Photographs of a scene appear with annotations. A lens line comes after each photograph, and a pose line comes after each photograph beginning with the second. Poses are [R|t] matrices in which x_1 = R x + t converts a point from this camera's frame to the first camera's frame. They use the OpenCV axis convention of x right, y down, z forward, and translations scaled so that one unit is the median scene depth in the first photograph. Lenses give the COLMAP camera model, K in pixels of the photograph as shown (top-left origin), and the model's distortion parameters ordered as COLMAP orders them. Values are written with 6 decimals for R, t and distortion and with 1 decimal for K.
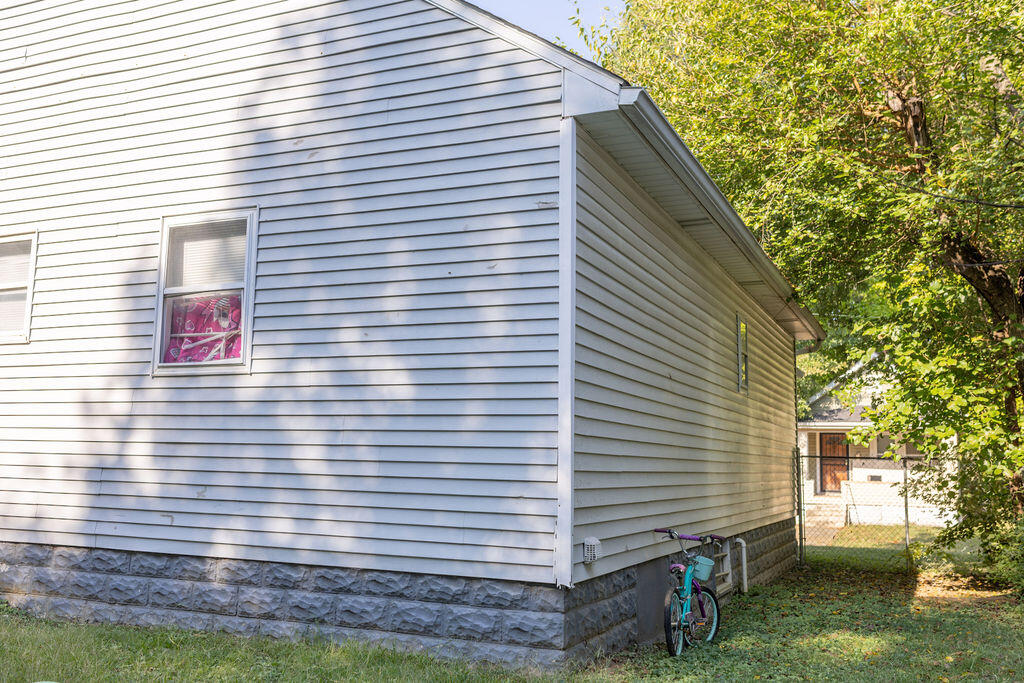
lens RADIAL K [[971.8, 0, 485.6], [0, 971.8, 336.6], [0, 0, 1]] dist [0.012707, 0.003376]
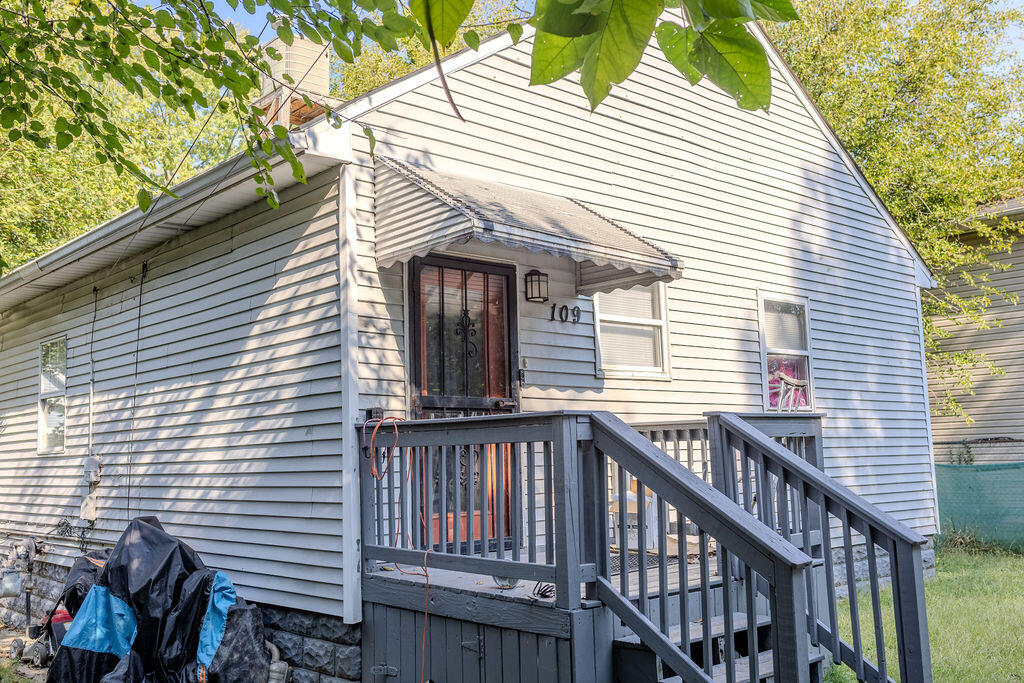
lens RADIAL K [[989.5, 0, 515.5], [0, 989.5, 347.3], [0, 0, 1]] dist [0.001397, 0.005222]
pose [[0.391829, 0.076277, 0.916870, -1.793346], [-0.080898, 0.995554, -0.048250, 0.041922], [-0.916474, -0.055267, 0.396258, 0.865611]]
